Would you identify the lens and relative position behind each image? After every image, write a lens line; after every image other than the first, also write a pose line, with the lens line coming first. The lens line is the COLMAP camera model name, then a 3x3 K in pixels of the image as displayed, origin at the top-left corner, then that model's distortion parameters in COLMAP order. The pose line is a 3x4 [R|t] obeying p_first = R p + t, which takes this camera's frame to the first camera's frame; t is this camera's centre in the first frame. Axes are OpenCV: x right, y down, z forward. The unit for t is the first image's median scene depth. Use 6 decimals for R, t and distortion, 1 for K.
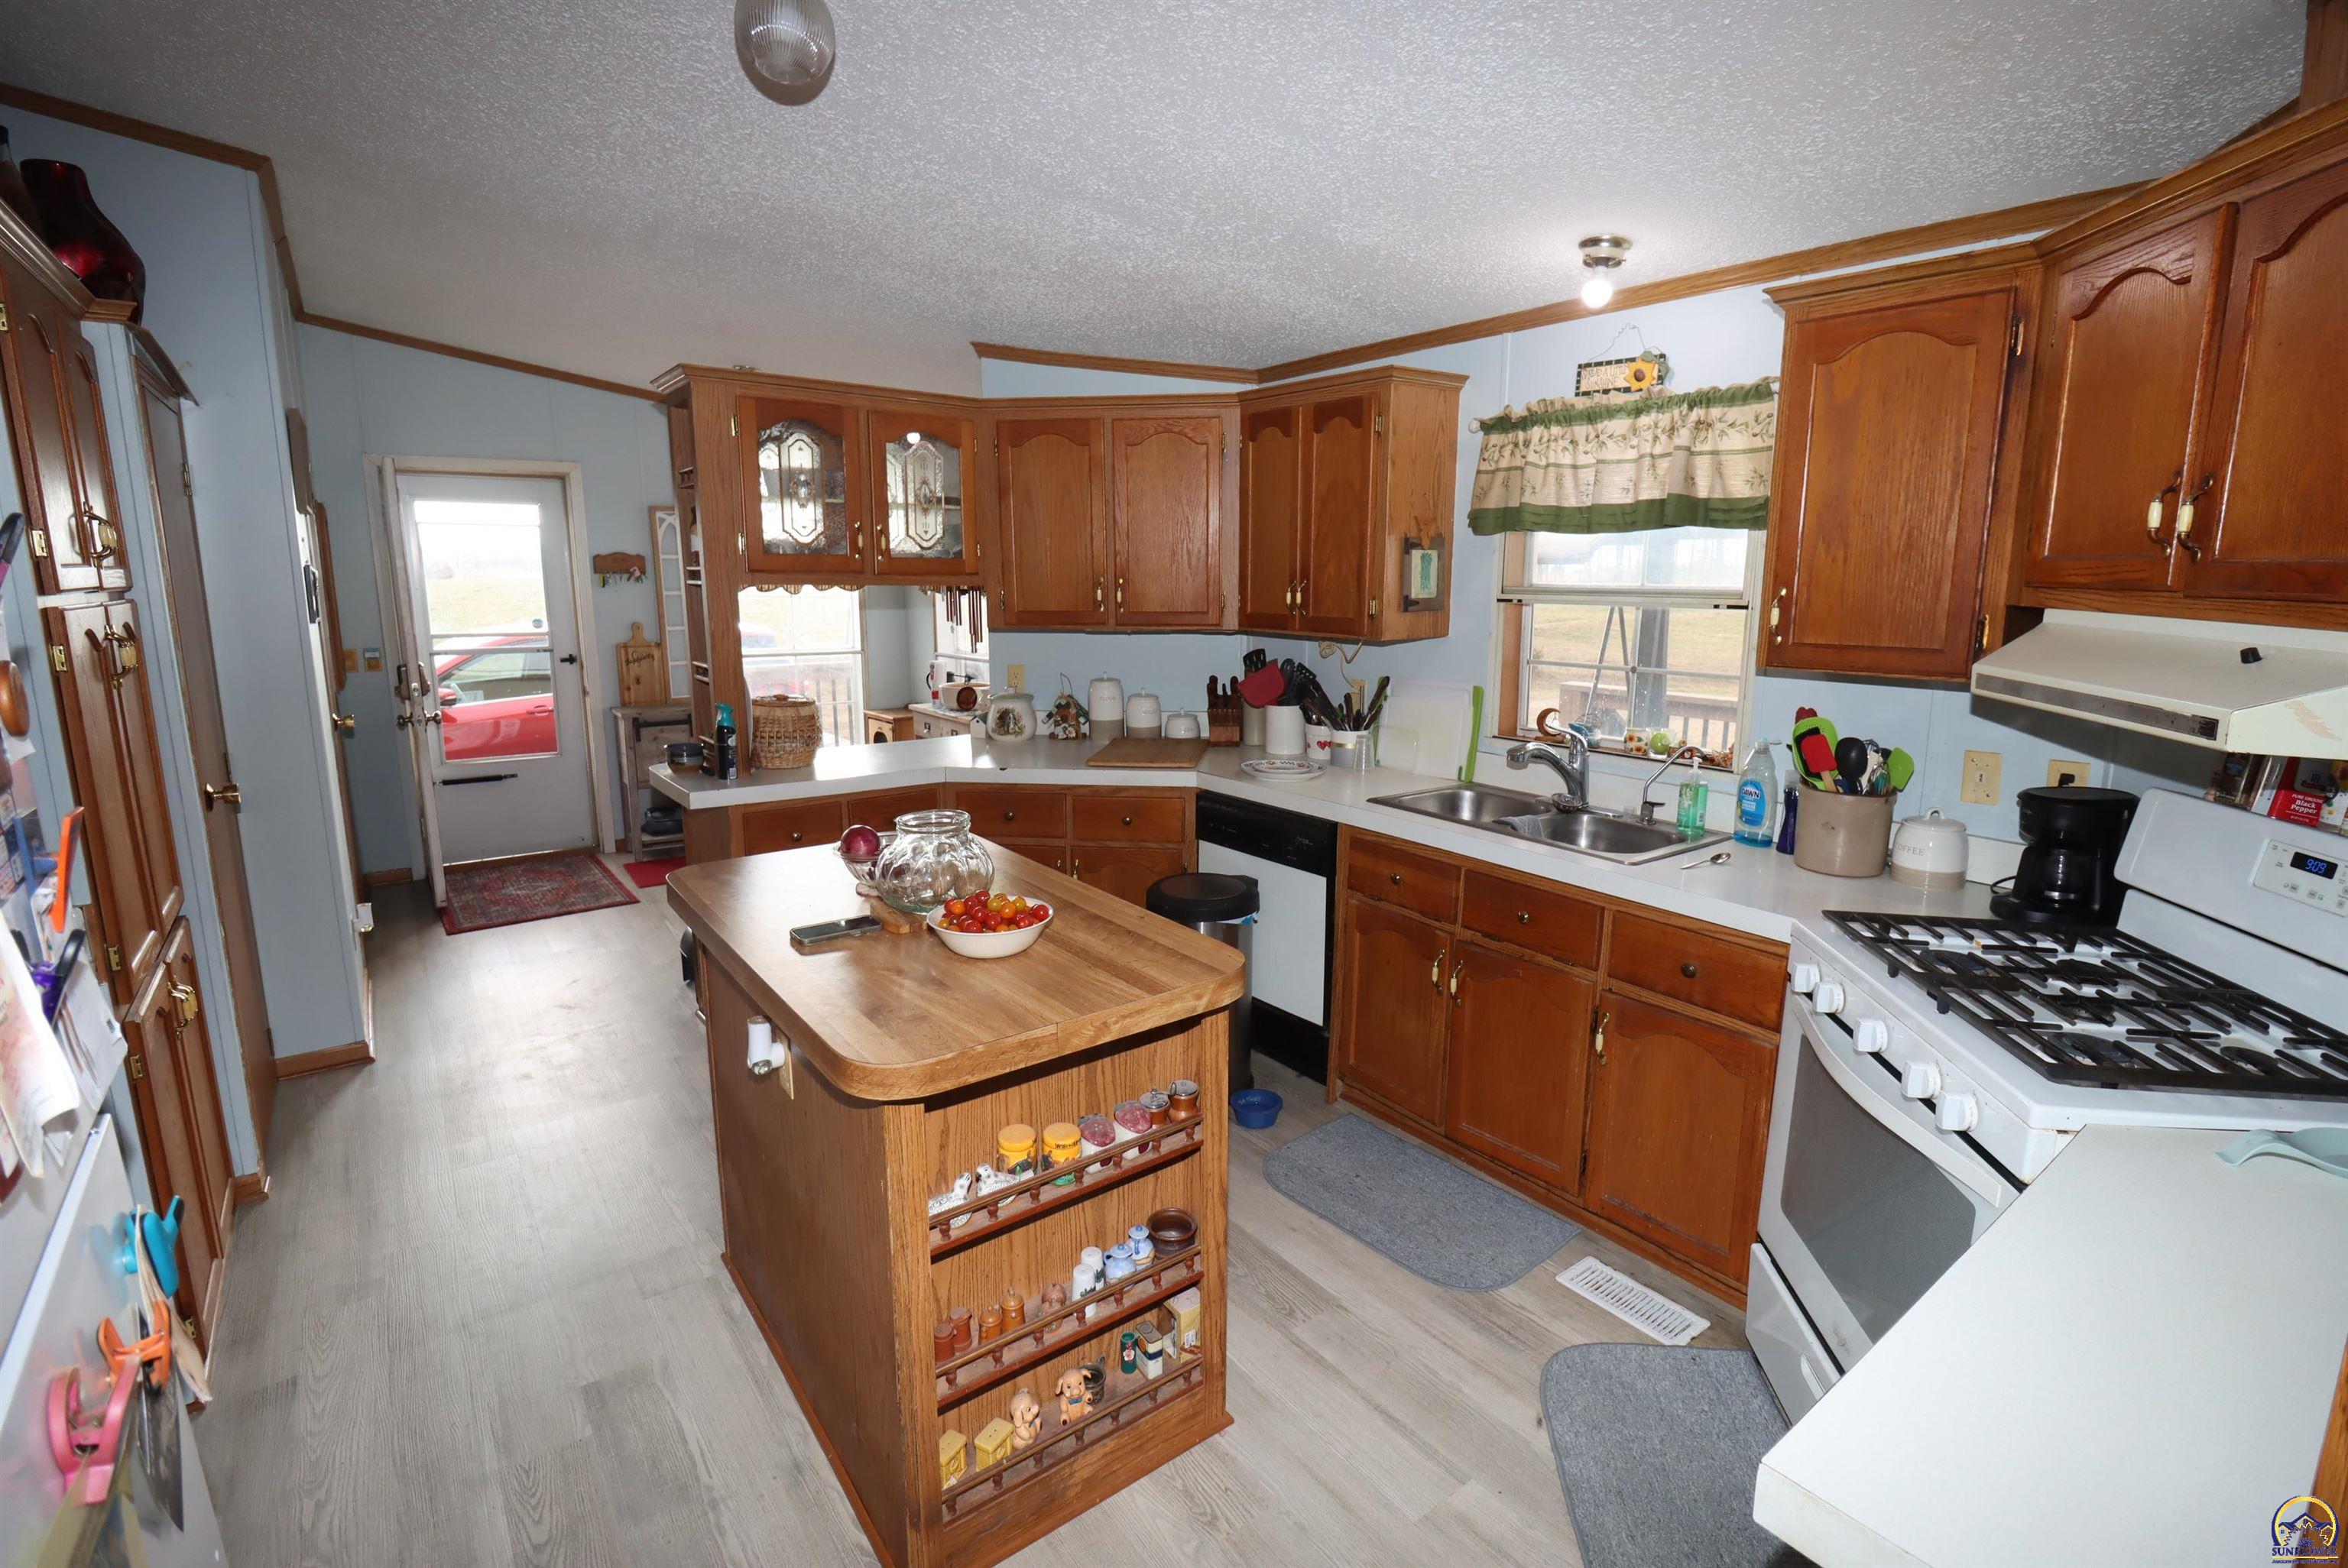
lens RADIAL K [[1065.2, 0, 1187.5], [0, 1065.2, 767.3], [0, 0, 1]] dist [-0.000772, -0.000190]
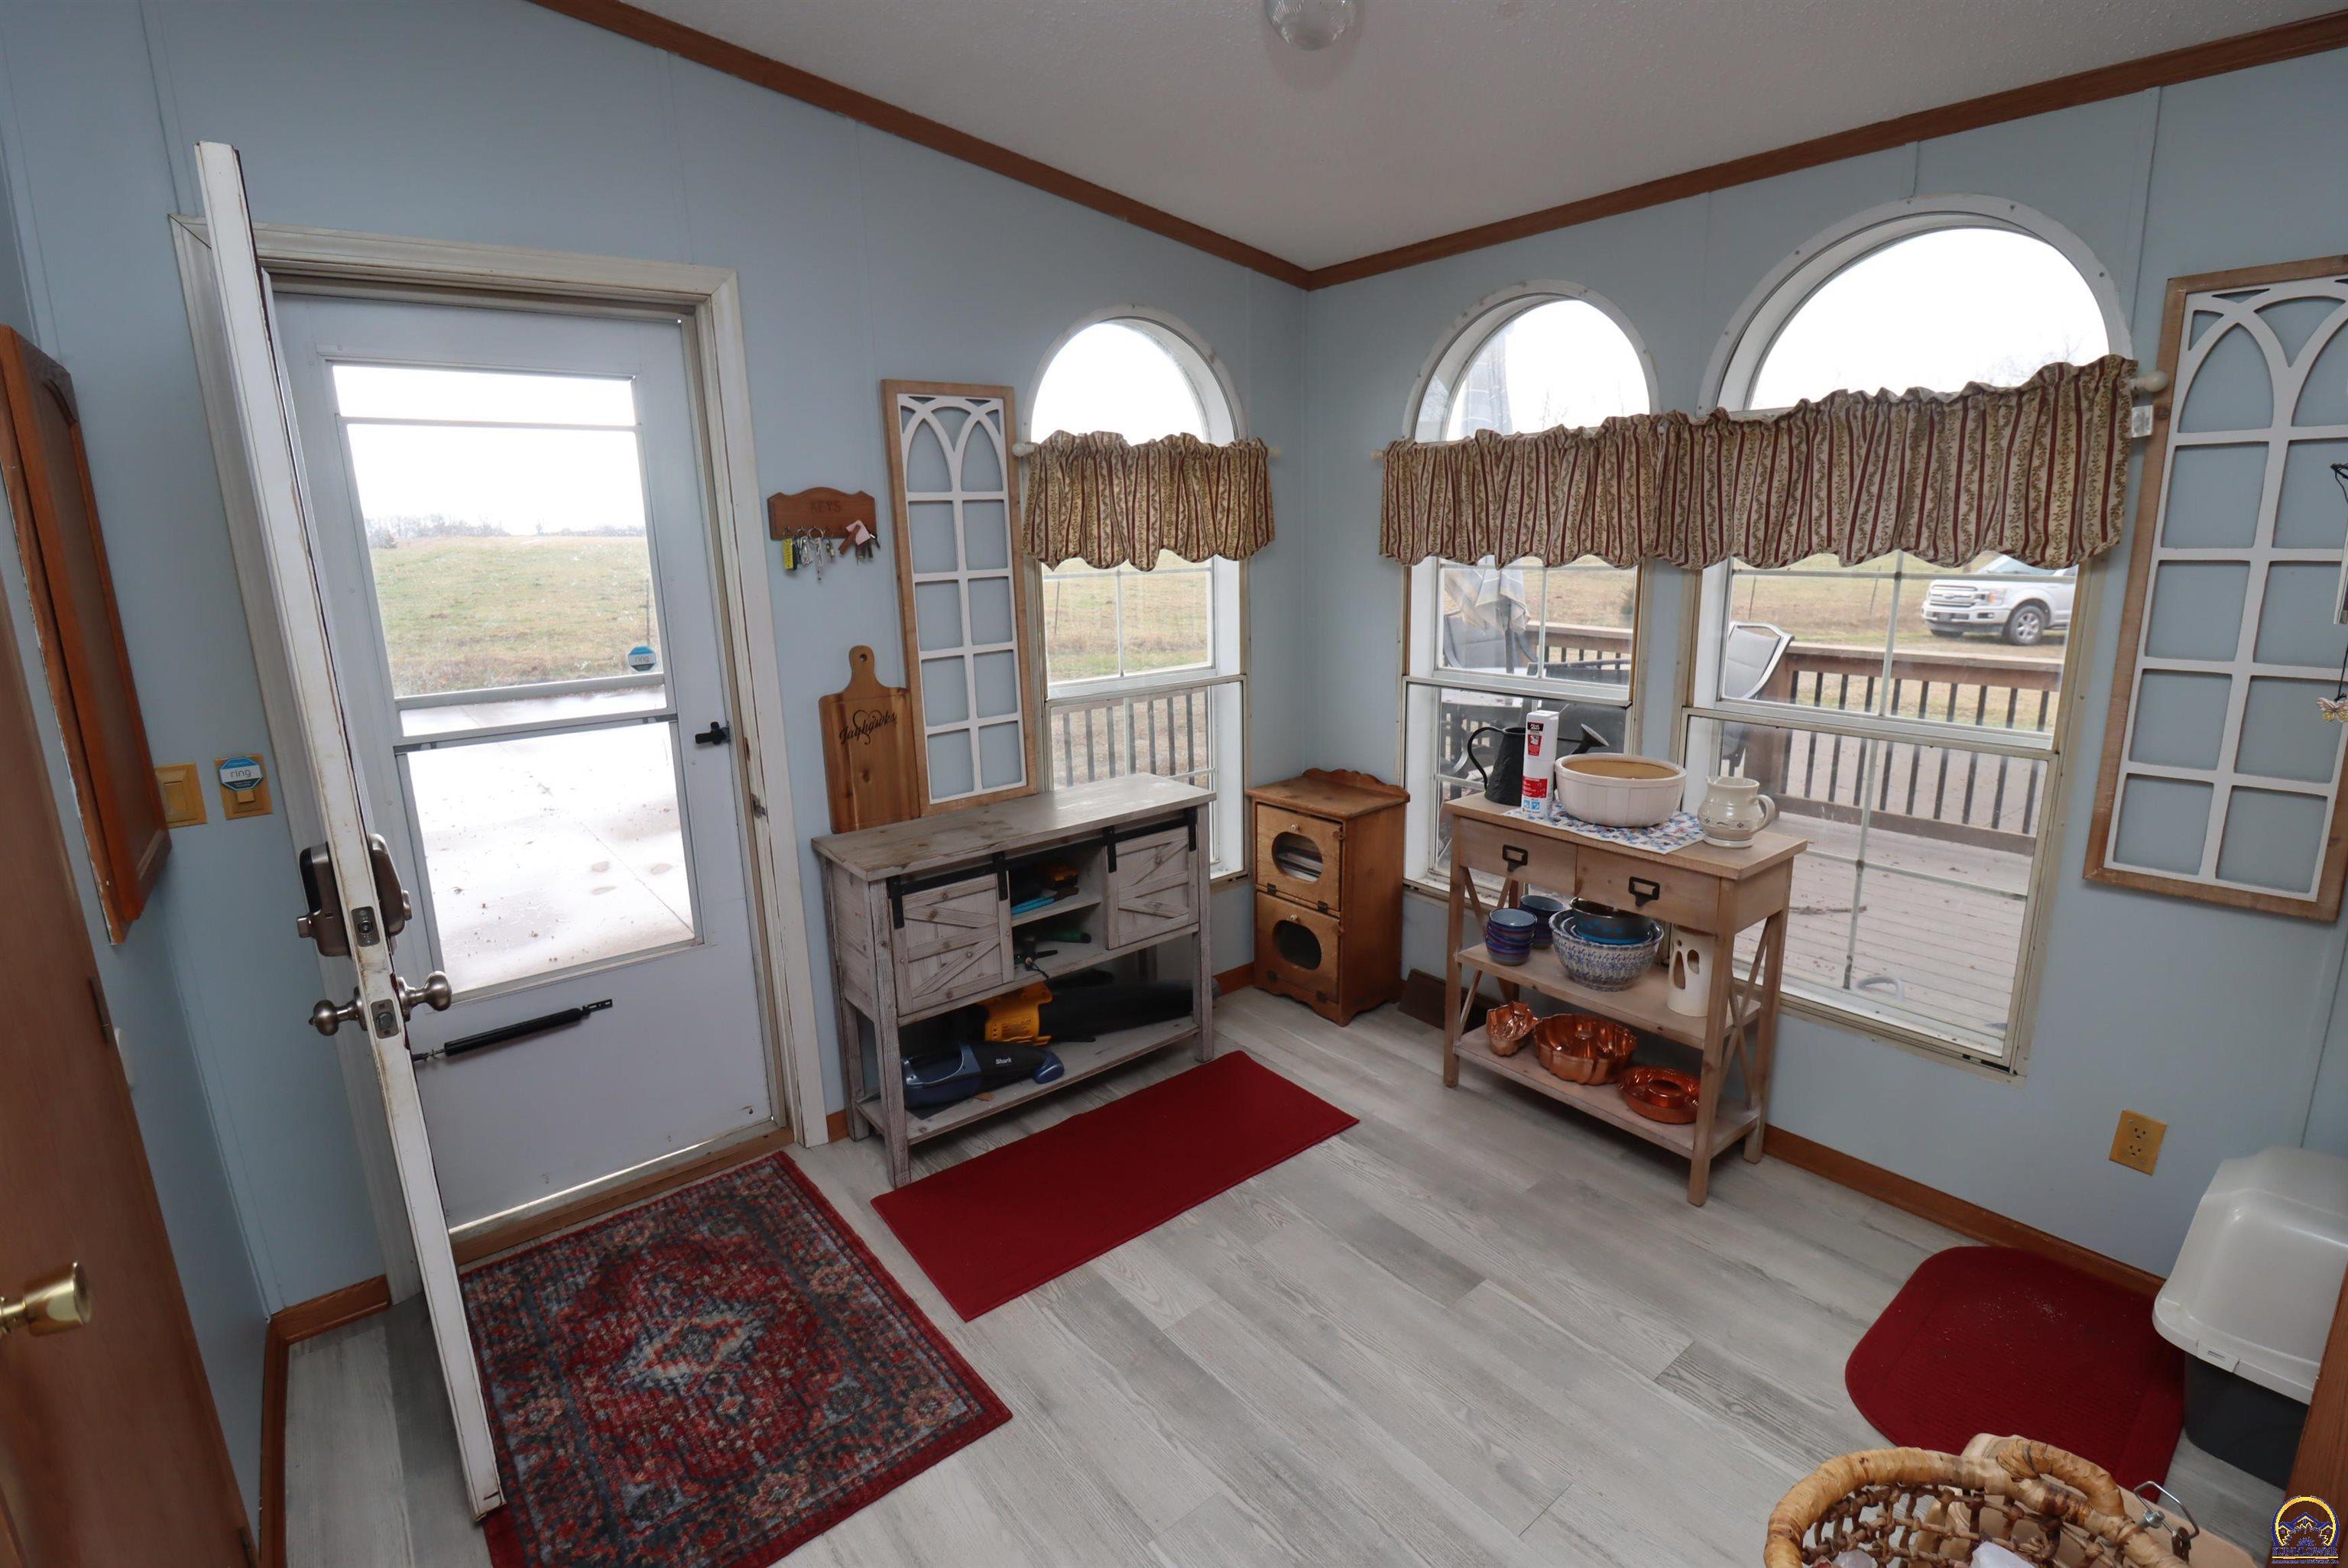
lens RADIAL K [[1065.2, 0, 1187.5], [0, 1065.2, 767.3], [0, 0, 1]] dist [-0.000772, -0.000190]
pose [[0.998783, -0.037681, 0.031815, -0.399321], [0.036096, 0.998146, 0.048997, -0.103197], [-0.033602, -0.047789, 0.998292, 0.551886]]
